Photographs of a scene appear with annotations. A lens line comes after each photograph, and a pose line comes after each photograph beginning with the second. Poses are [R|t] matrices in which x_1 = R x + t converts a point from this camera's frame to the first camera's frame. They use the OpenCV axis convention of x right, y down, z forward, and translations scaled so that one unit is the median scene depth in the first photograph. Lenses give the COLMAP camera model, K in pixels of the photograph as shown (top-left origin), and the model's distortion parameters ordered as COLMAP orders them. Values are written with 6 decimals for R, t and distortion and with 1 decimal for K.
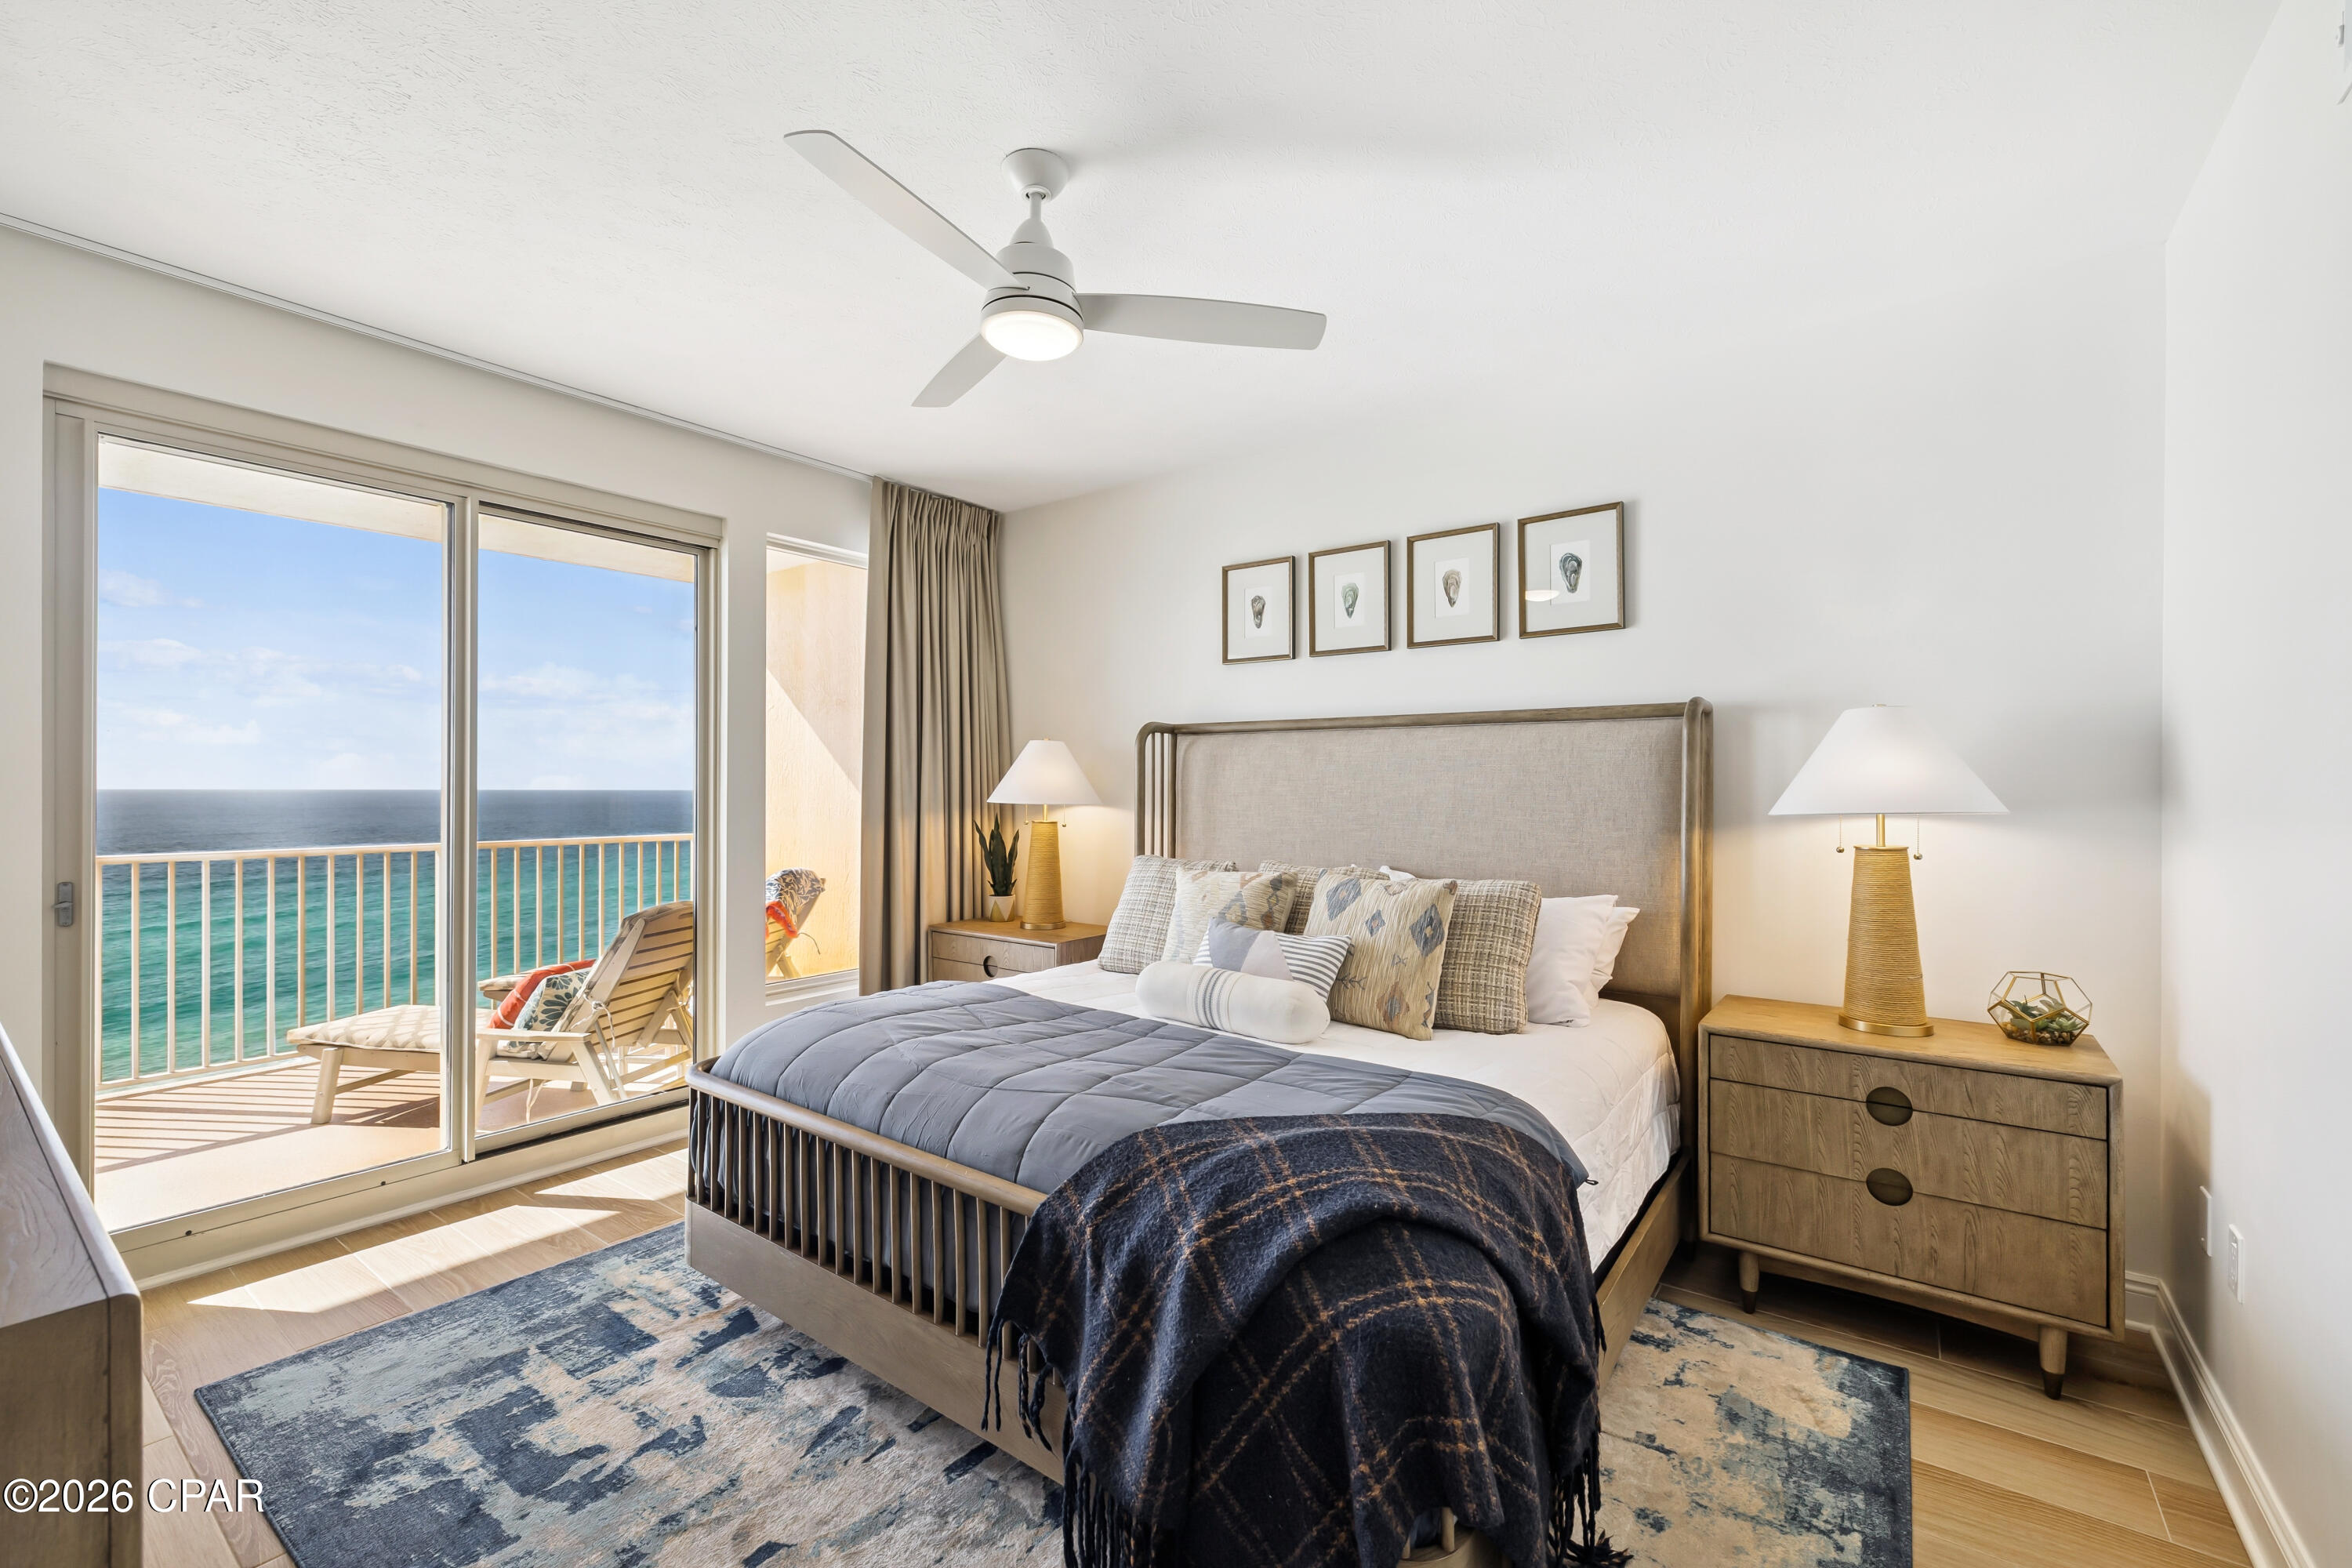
lens RADIAL K [[988.4, 0, 1166.8], [0, 988.4, 786.3], [0, 0, 1]] dist [0.003360, 0.000254]
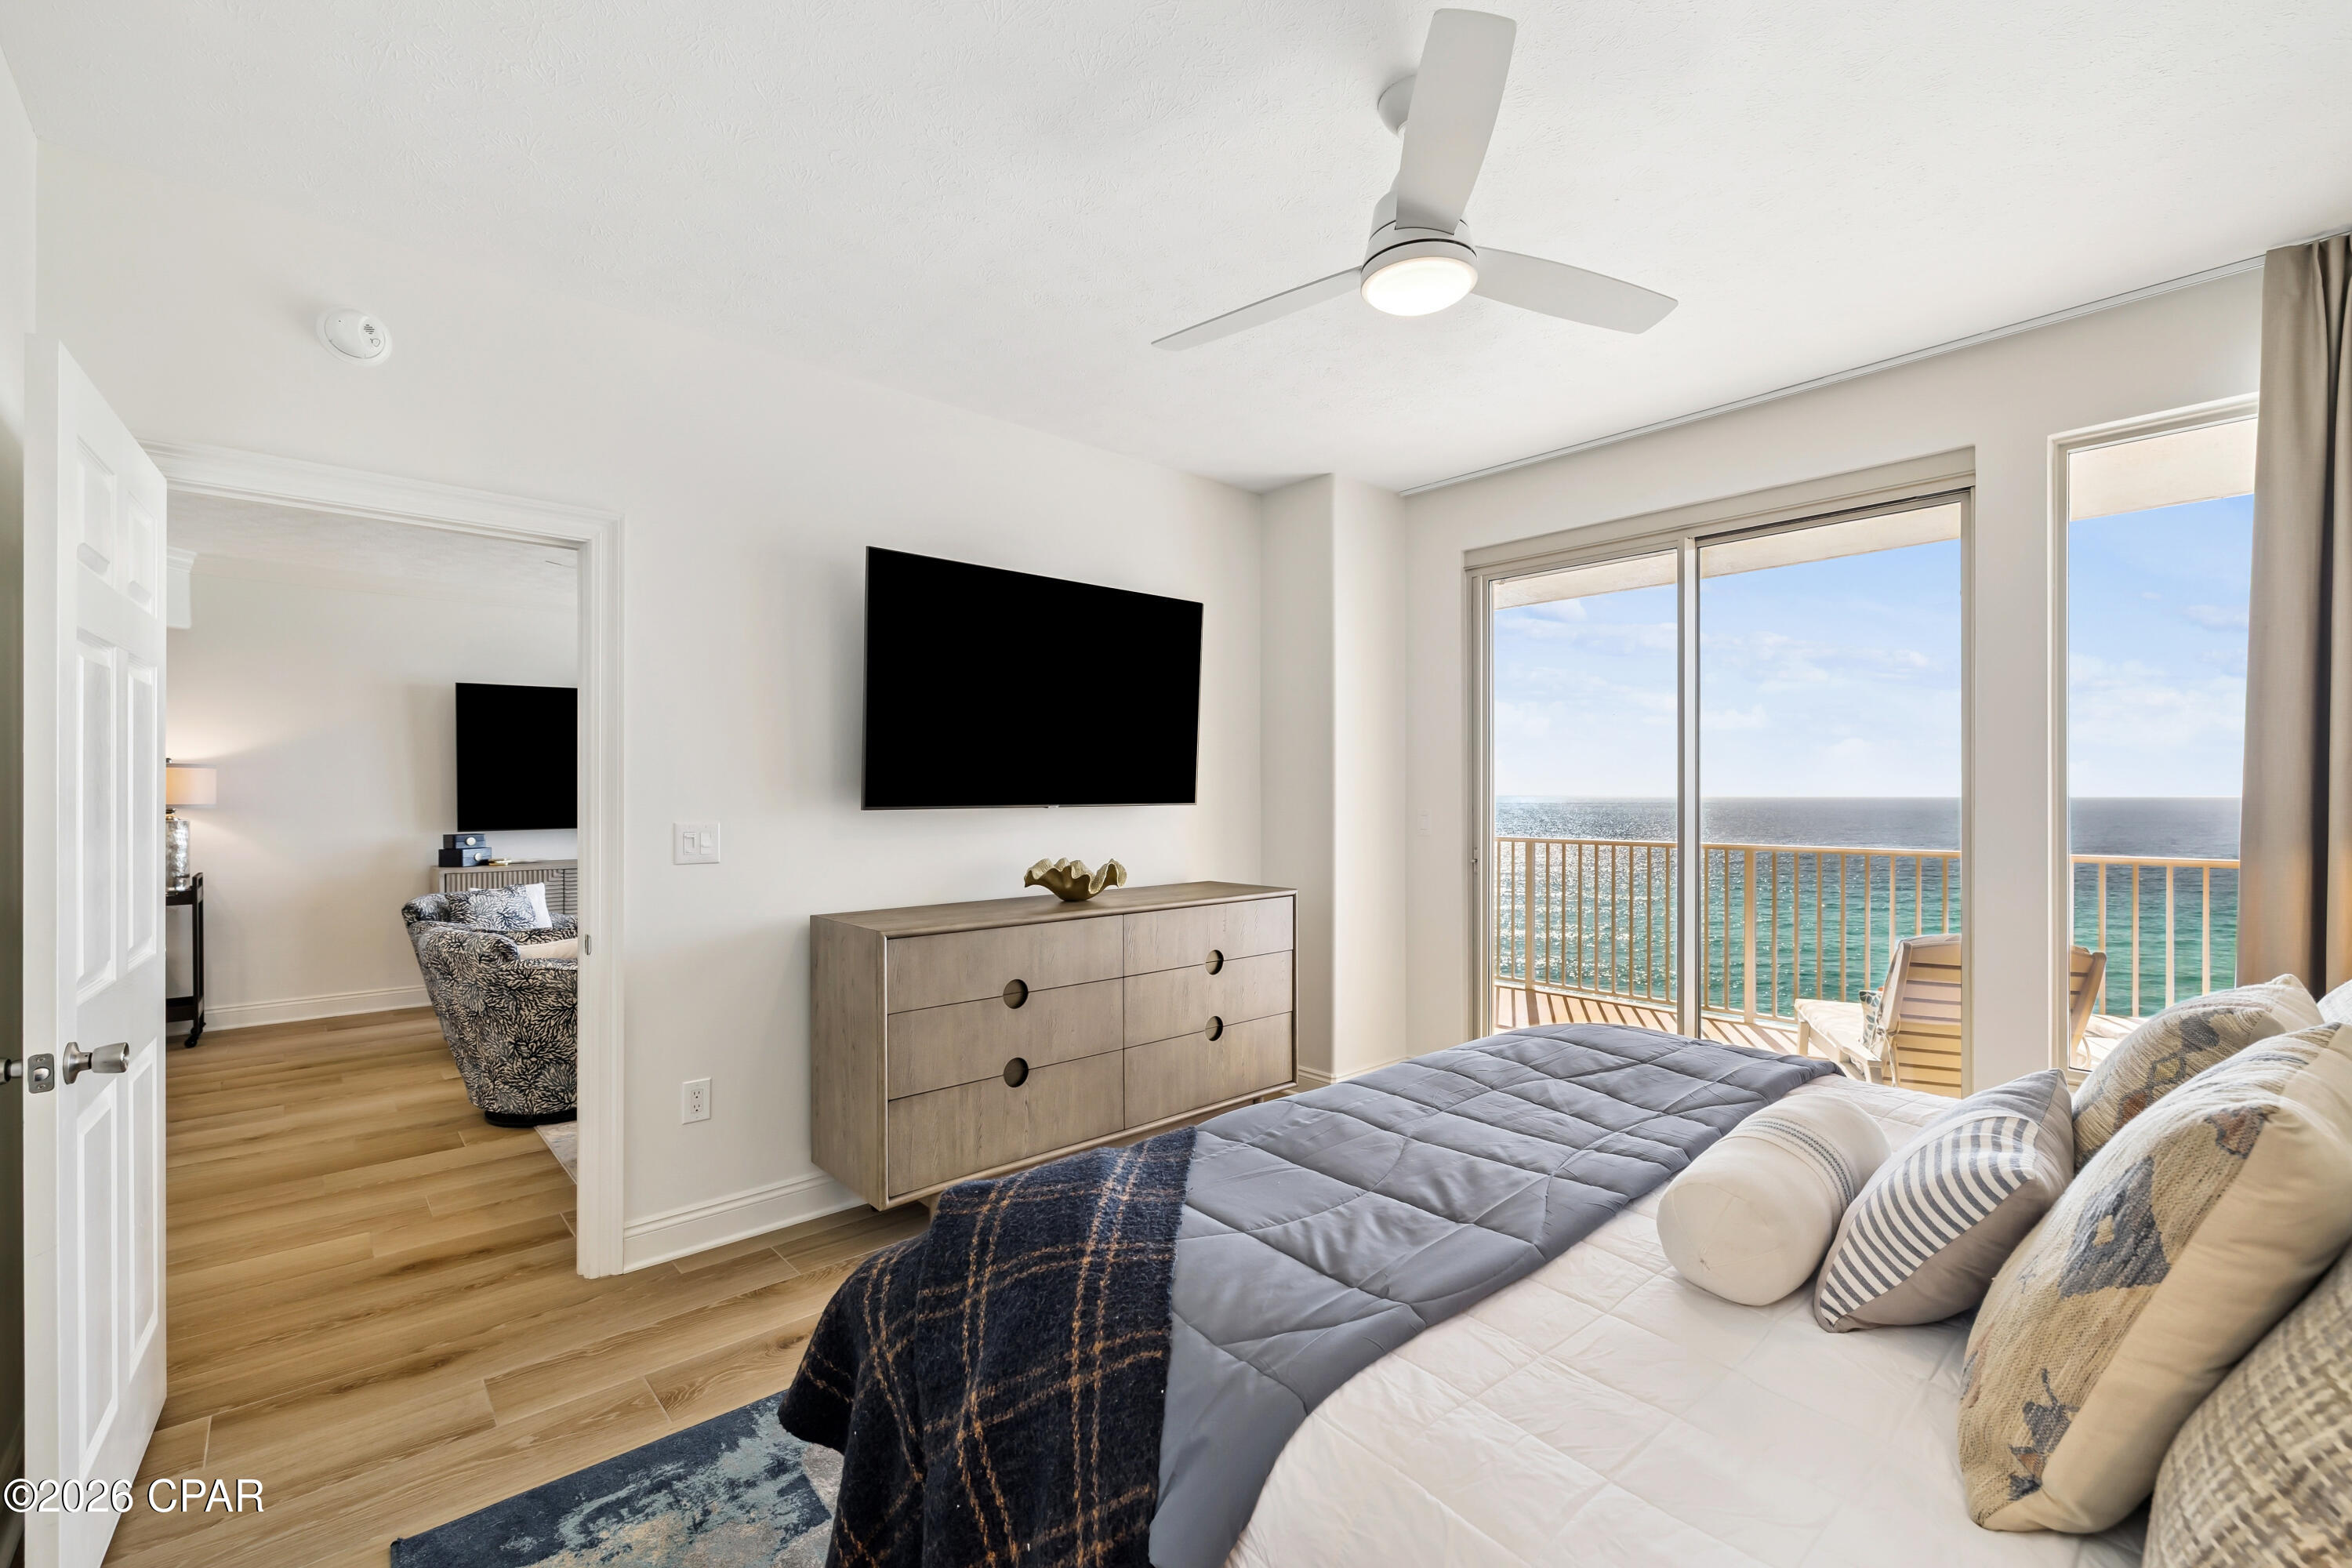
lens RADIAL K [[988.4, 0, 1166.8], [0, 988.4, 786.3], [0, 0, 1]] dist [0.003360, 0.000254]
pose [[-0.214146, -0.006017, -0.976783, 0.542287], [0.001144, 0.999979, -0.006410, 0.002638], [0.976801, -0.002491, -0.214134, 0.659762]]
